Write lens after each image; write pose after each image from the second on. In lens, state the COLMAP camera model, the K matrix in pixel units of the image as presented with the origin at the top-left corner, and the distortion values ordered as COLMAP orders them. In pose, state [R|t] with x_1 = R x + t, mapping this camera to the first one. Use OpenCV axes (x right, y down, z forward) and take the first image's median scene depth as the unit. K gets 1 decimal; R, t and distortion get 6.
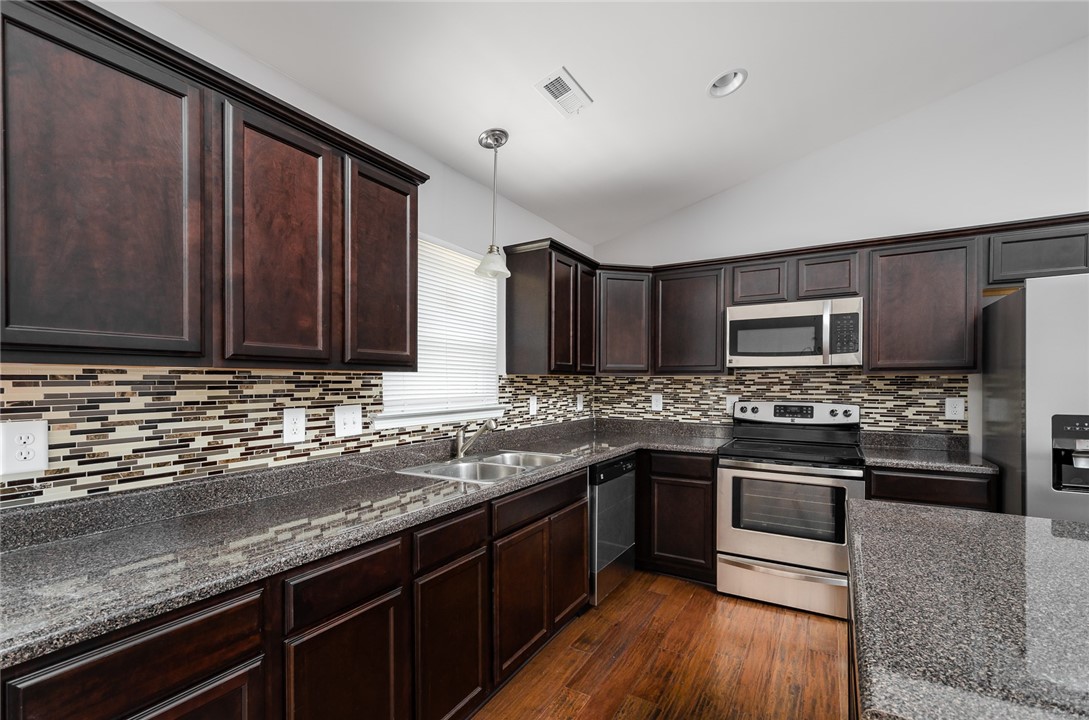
lens RADIAL K [[482.0, 0, 543.1], [0, 482.0, 387.7], [0, 0, 1]] dist [0.013614, -0.003151]
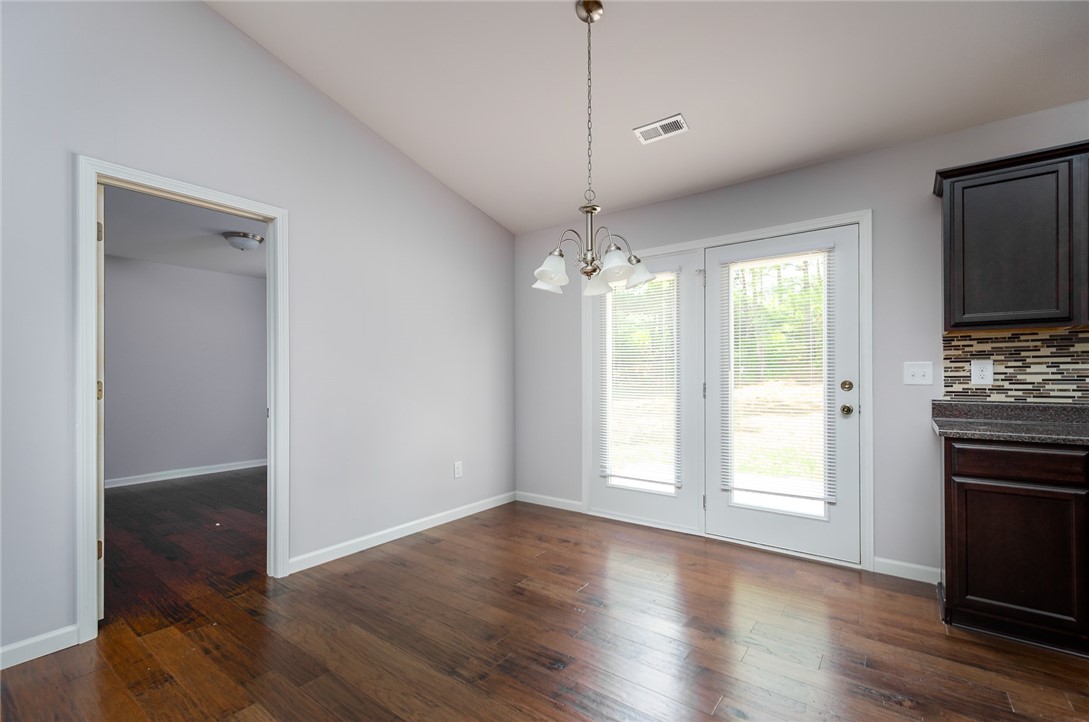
lens RADIAL K [[482.0, 0, 536.0], [0, 482.0, 370.1], [0, 0, 1]] dist [0.013614, -0.003151]
pose [[-0.114570, -0.012902, -0.993331, 0.781219], [-0.011198, 0.999869, -0.011696, 0.100190], [0.993352, 0.009783, -0.114700, -0.420305]]
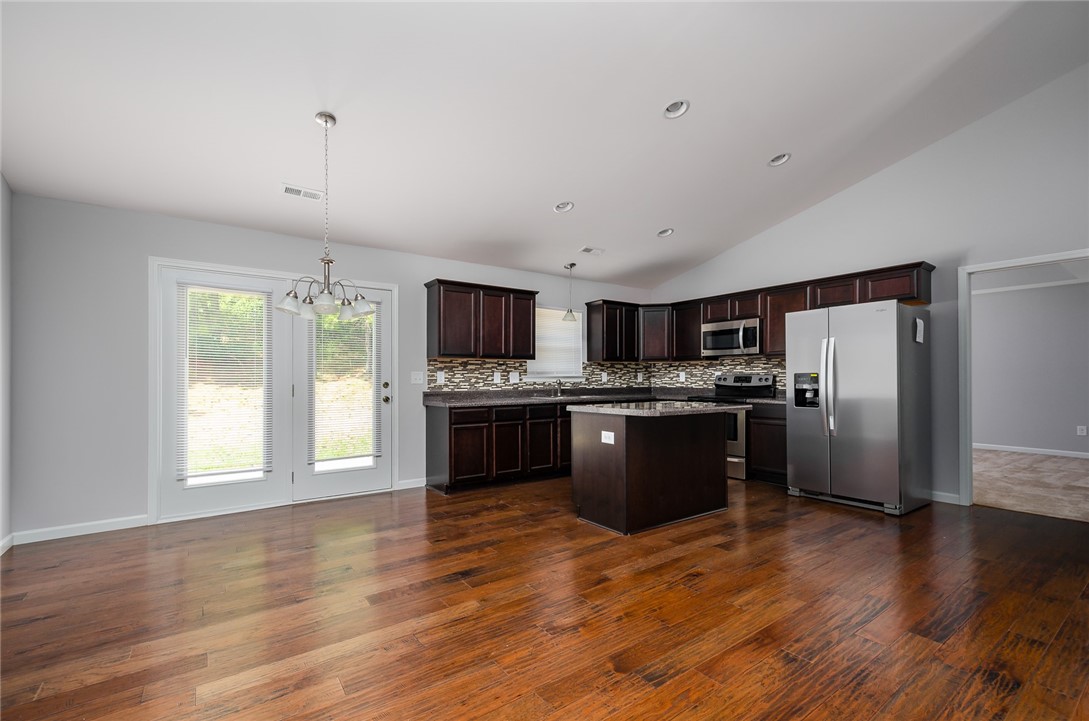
lens RADIAL K [[482.0, 0, 541.1], [0, 482.0, 376.2], [0, 0, 1]] dist [0.013614, -0.003151]
pose [[0.913971, -0.005120, -0.405746, 0.949597], [-0.002032, 0.999850, -0.017194, 0.116195], [0.405773, 0.016539, 0.913824, -1.629660]]
